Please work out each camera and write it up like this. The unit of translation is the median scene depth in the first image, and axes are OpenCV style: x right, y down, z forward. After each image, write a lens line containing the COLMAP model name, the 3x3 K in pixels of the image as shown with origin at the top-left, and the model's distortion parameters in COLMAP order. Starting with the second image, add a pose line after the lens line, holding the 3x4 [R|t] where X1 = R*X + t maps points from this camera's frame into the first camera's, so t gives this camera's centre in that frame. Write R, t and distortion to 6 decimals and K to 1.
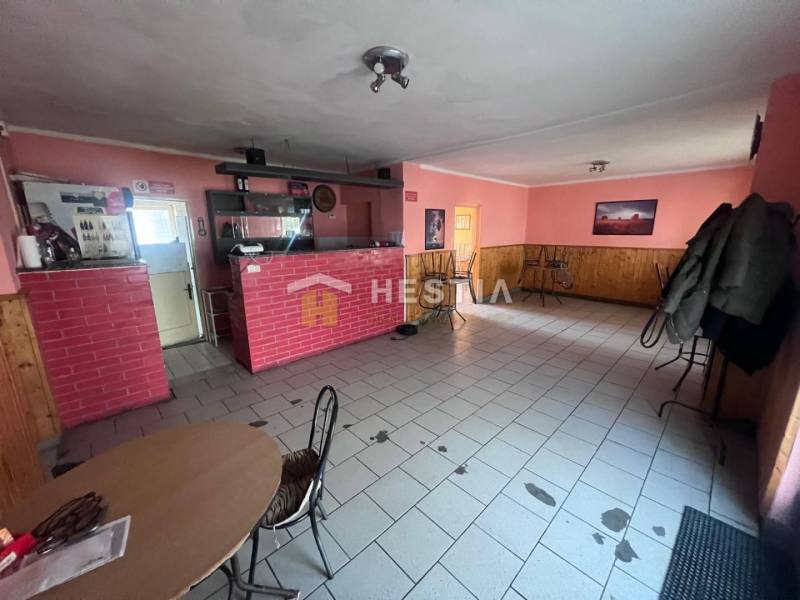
lens RADIAL K [[319.9, 0, 402.7], [0, 319.9, 299.1], [0, 0, 1]] dist [-0.002133, 0.001143]
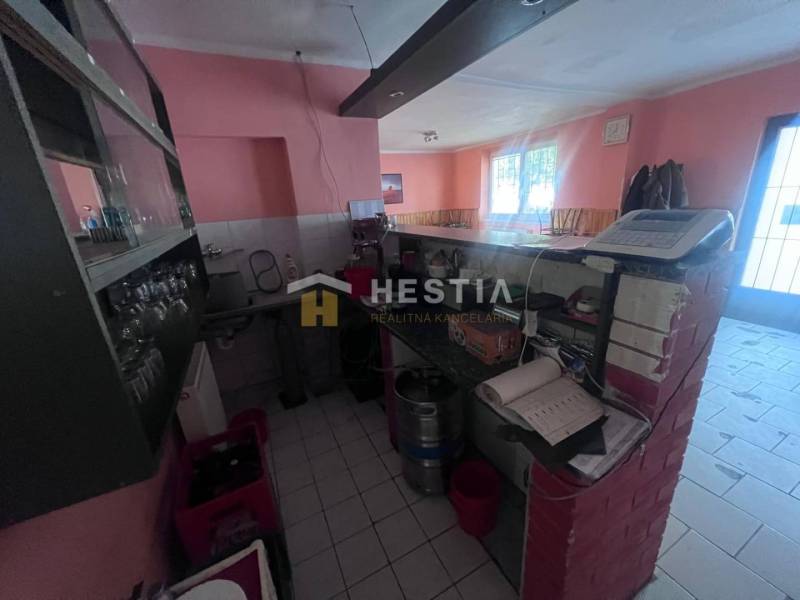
lens RADIAL K [[319.9, 0, 399.1], [0, 319.9, 299.0], [0, 0, 1]] dist [-0.002133, 0.001143]
pose [[0.301769, -0.295209, 0.906525, -0.565111], [0.264097, 0.939527, 0.218042, -0.152781], [-0.916072, 0.173613, 0.361484, 0.768975]]
